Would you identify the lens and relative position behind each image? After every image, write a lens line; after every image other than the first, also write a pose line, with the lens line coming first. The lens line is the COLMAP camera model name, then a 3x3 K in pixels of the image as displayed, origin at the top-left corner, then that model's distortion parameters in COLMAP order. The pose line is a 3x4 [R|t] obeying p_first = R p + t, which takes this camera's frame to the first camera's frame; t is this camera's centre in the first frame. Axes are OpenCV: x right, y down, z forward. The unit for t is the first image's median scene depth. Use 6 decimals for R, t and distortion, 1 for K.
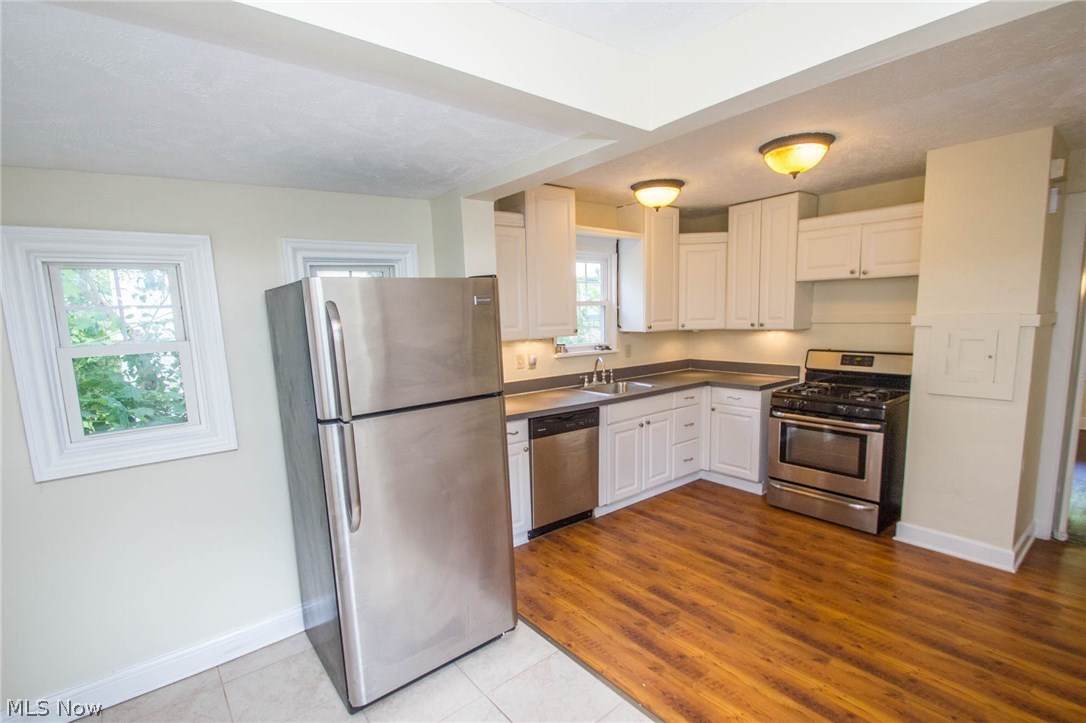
lens RADIAL K [[505.5, 0, 553.2], [0, 505.5, 385.7], [0, 0, 1]] dist [0.008125, -0.014008]
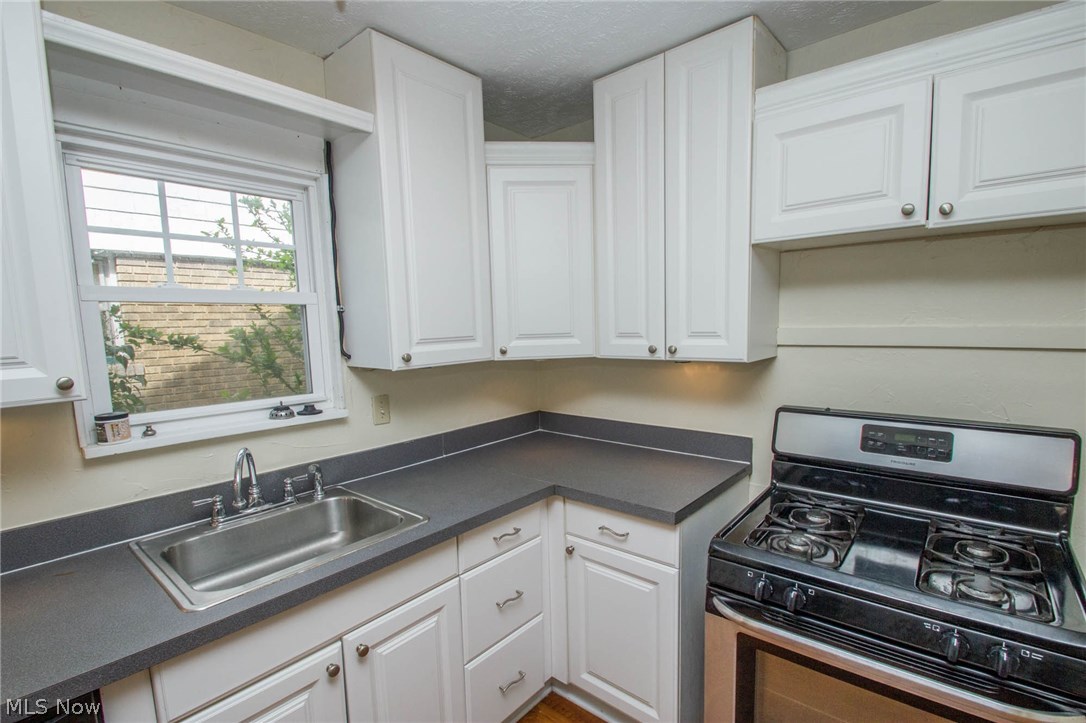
lens RADIAL K [[505.5, 0, 553.2], [0, 505.5, 385.7], [0, 0, 1]] dist [0.008125, -0.014008]
pose [[0.983066, -0.022153, 0.181909, 0.241435], [0.025822, 0.999508, -0.017823, -0.087965], [-0.181425, 0.022218, 0.983154, 0.616742]]
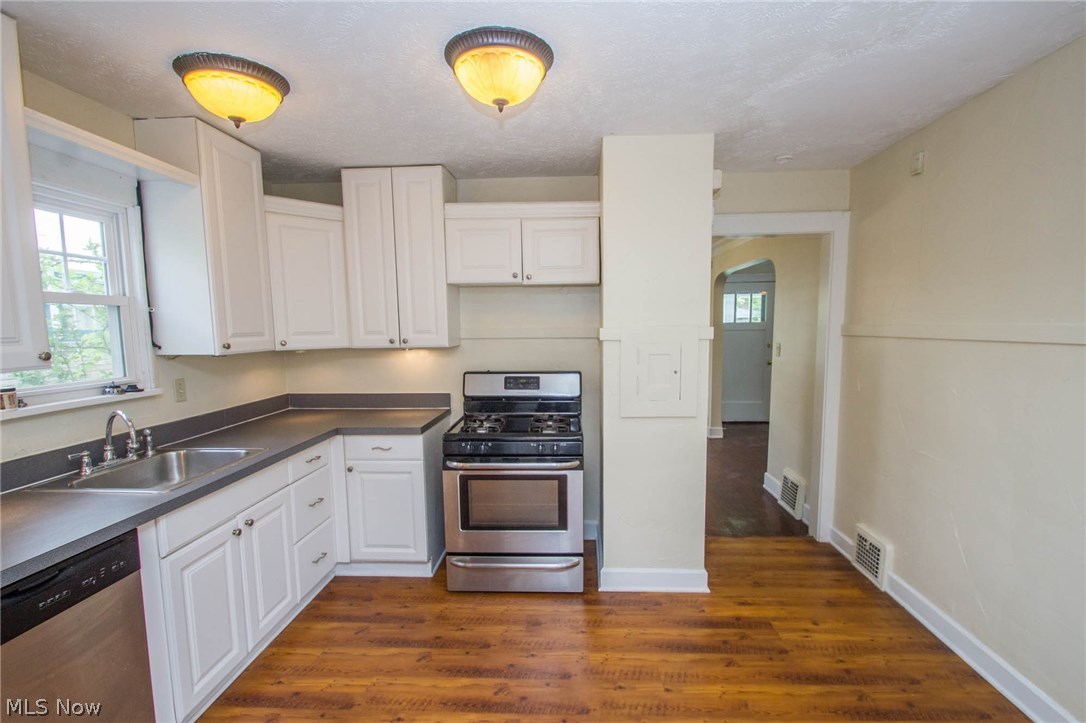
lens RADIAL K [[505.5, 0, 553.2], [0, 505.5, 385.7], [0, 0, 1]] dist [0.008125, -0.014008]
pose [[0.668924, -0.070117, 0.740017, 0.014976], [0.098818, 0.995093, 0.004961, -0.041058], [-0.736733, 0.069809, 0.672570, 0.374289]]
